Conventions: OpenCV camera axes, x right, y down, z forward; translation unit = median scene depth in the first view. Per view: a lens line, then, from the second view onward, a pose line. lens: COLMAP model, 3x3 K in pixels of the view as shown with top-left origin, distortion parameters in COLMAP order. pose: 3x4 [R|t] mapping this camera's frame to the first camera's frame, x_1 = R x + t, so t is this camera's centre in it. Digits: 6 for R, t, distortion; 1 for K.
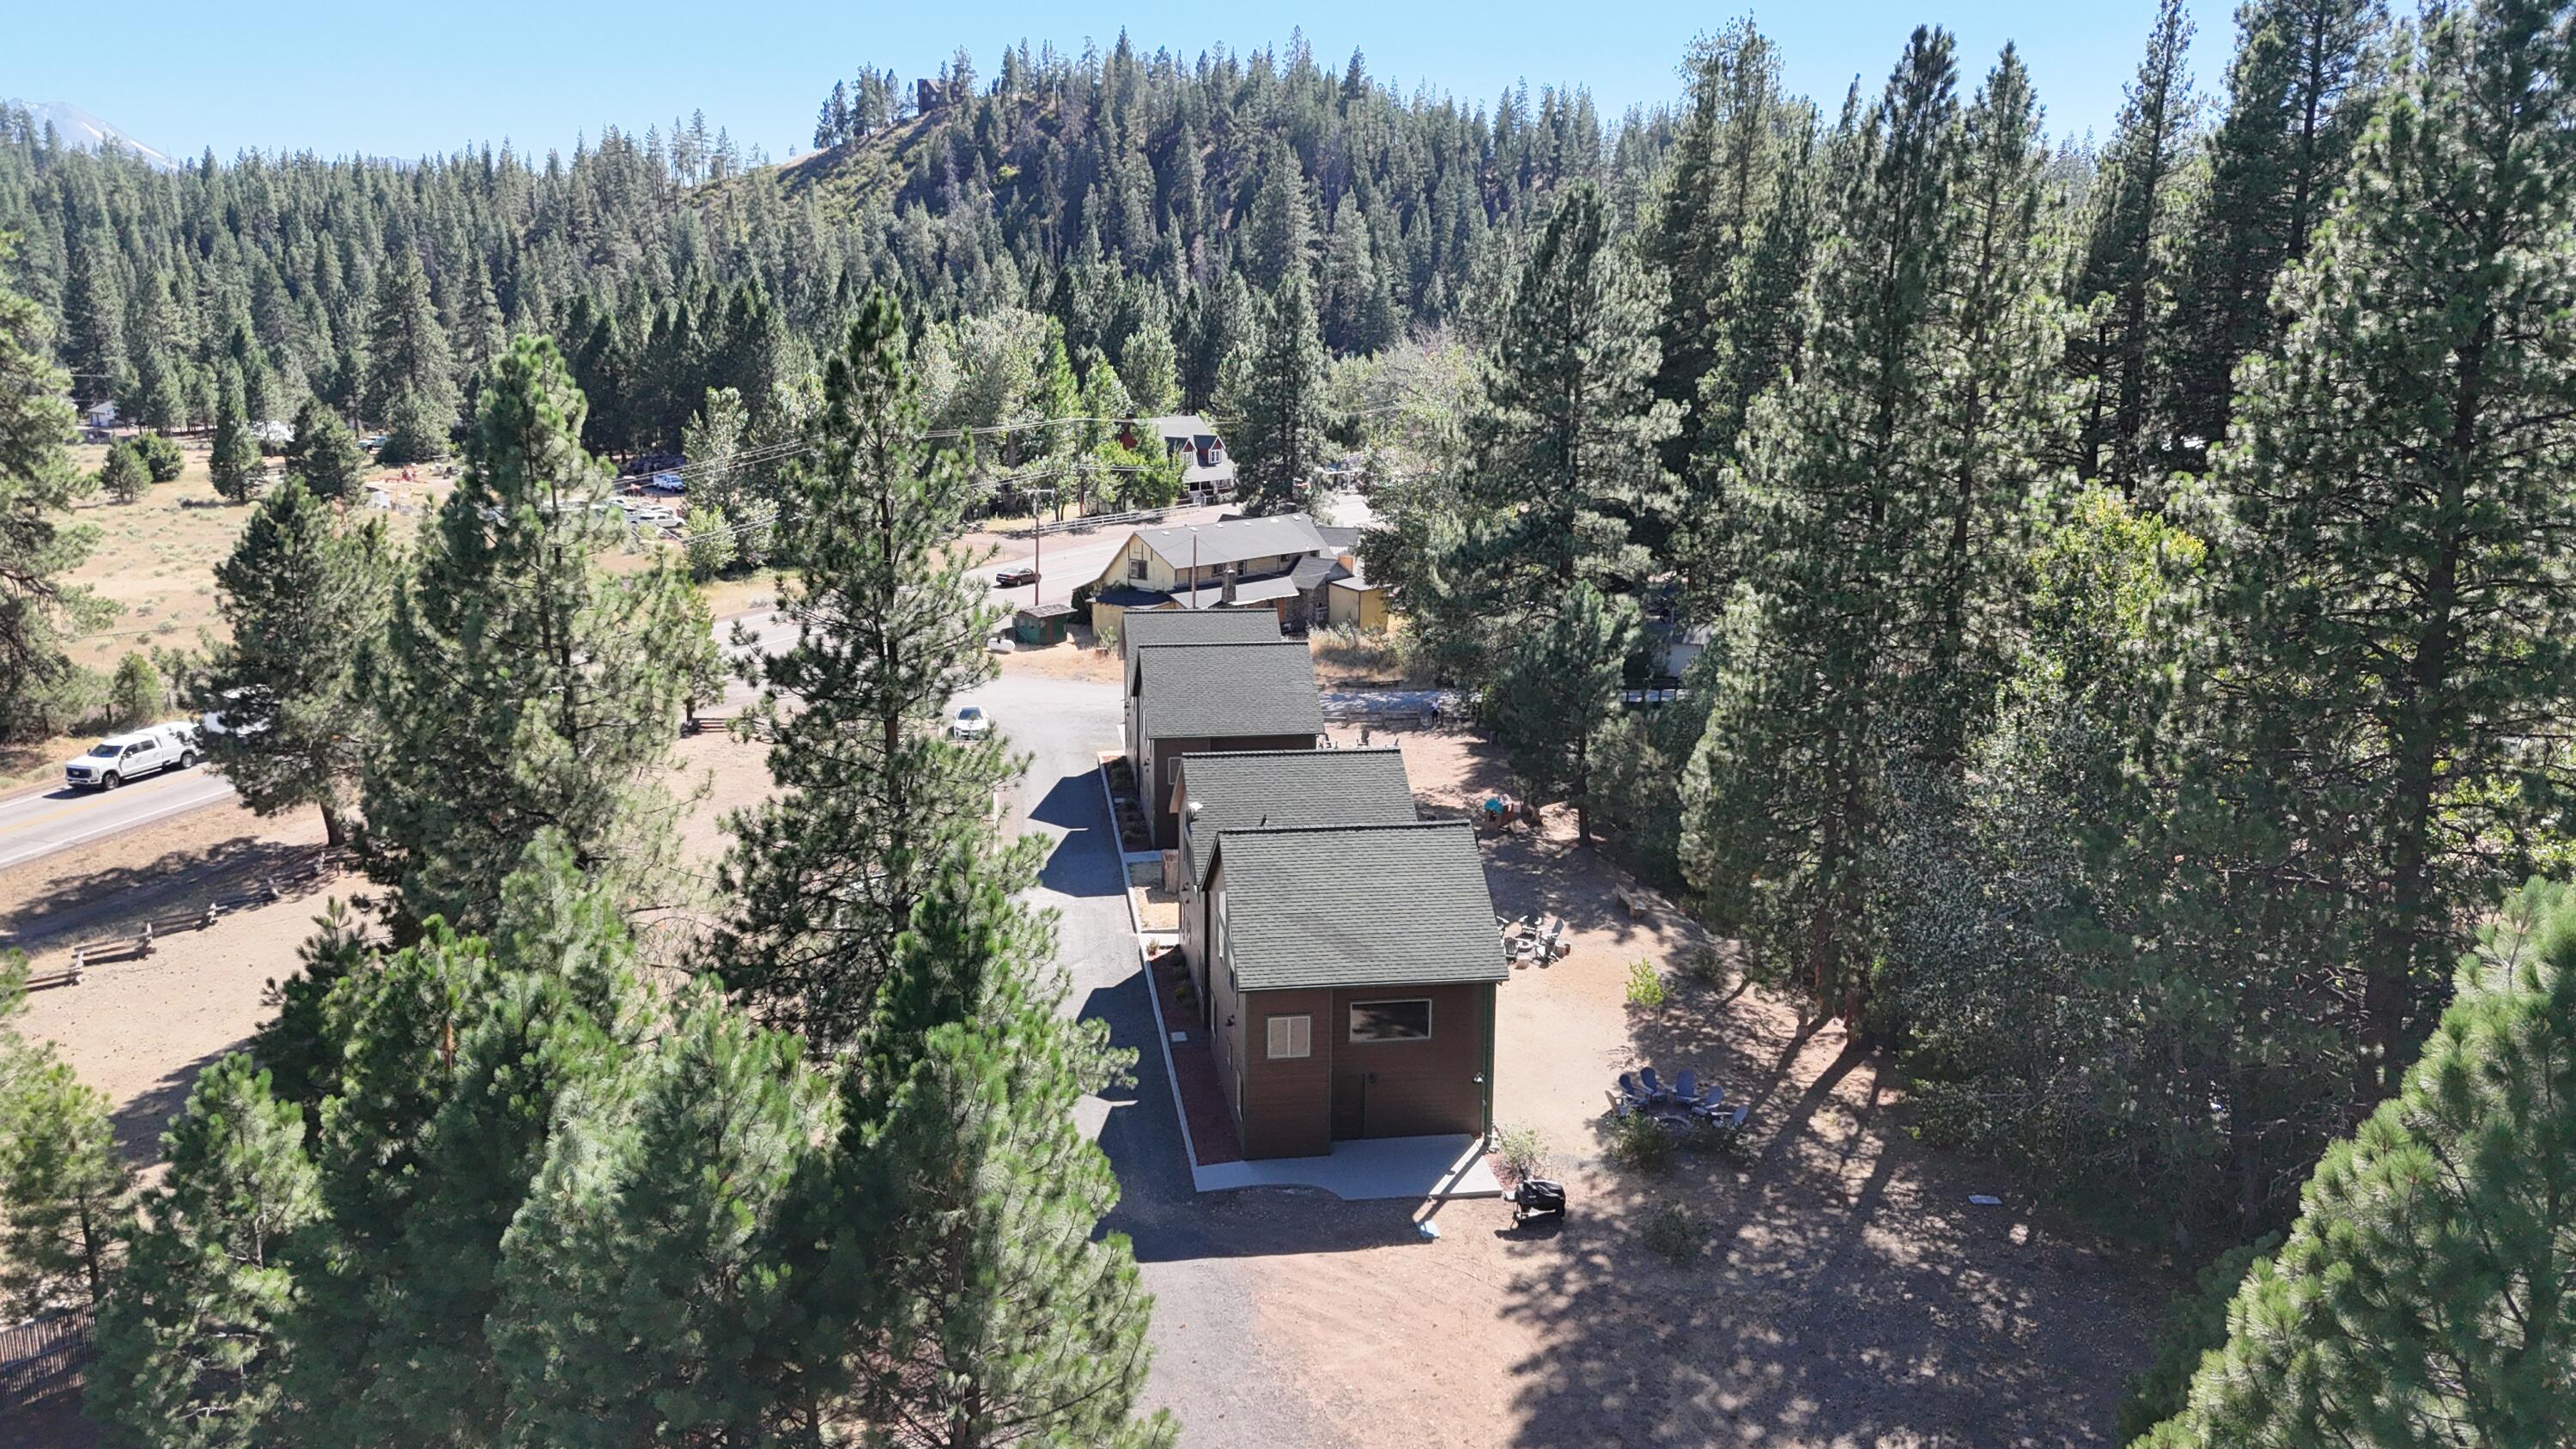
lens RADIAL K [[1930.9, 0, 1288.0], [0, 1930.9, 724.5], [0, 0, 1]] dist [0.059052, 0.000944]
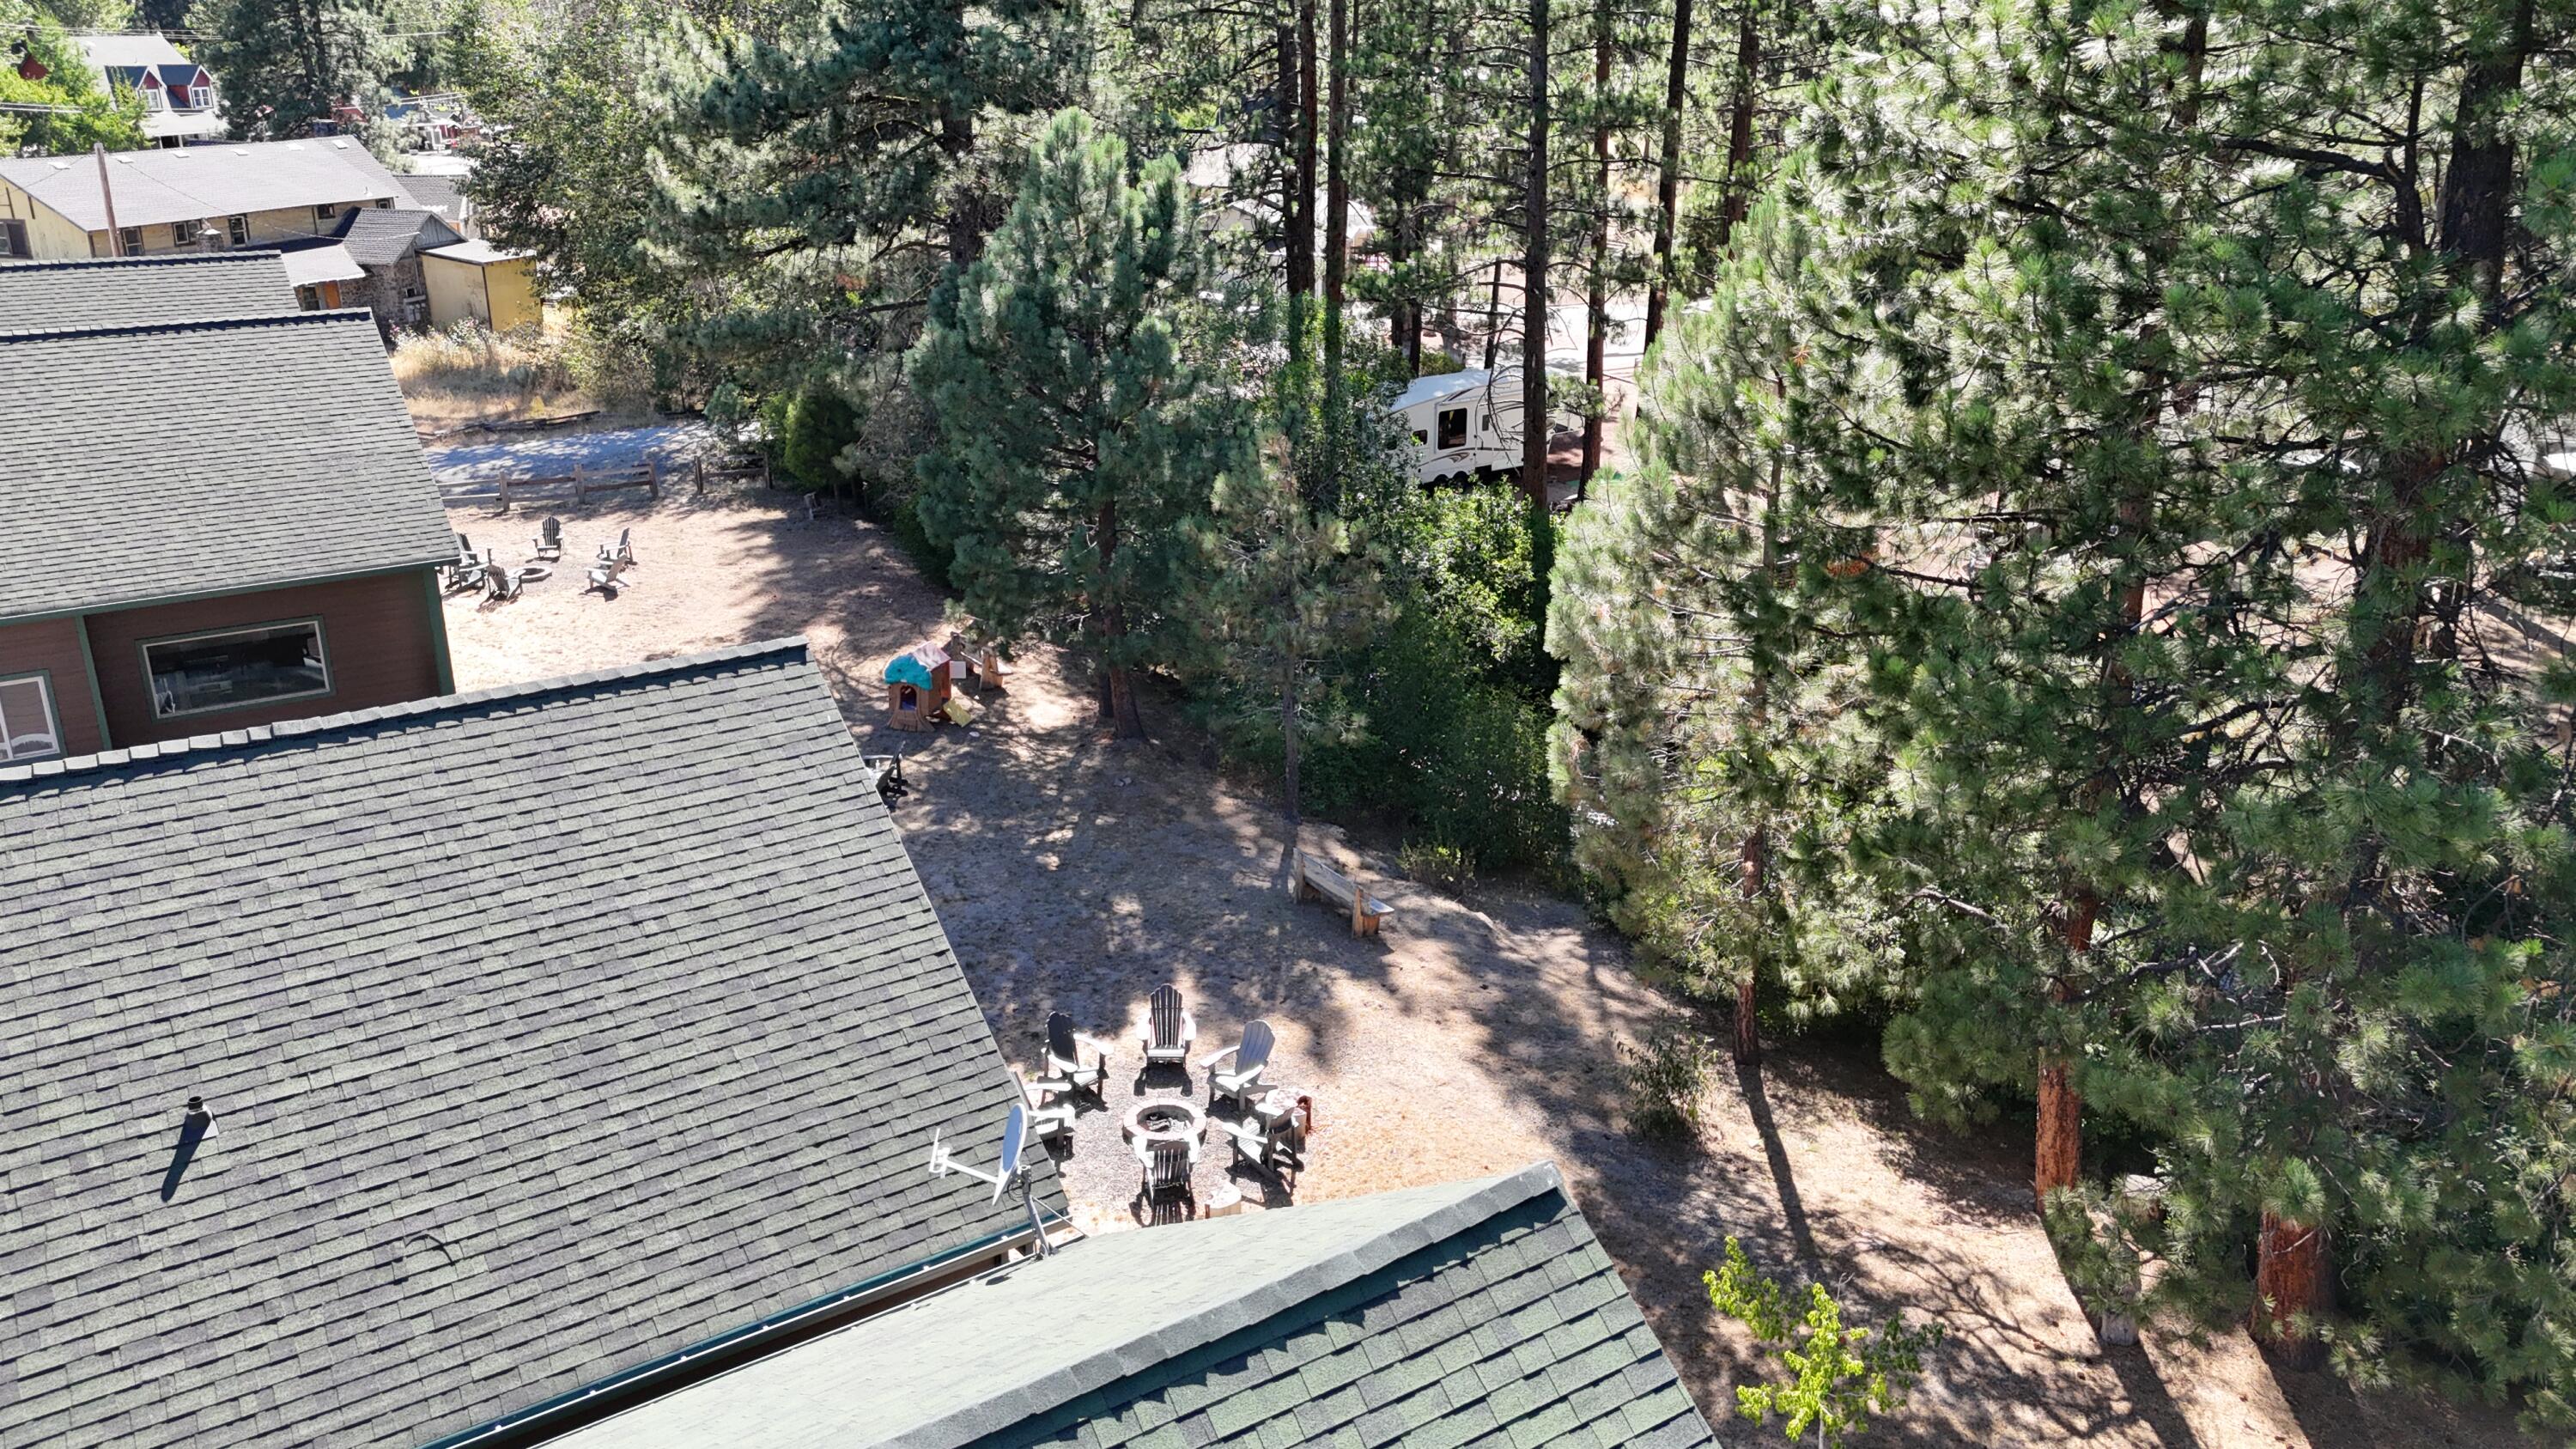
lens RADIAL K [[1930.9, 0, 1288.0], [0, 1930.9, 724.5], [0, 0, 1]] dist [0.059052, 0.000944]
pose [[0.909569, -0.147358, 0.388549, 0.008947], [0.091467, 0.983078, 0.158717, -0.004938], [-0.405362, -0.108825, 0.907656, 0.362907]]
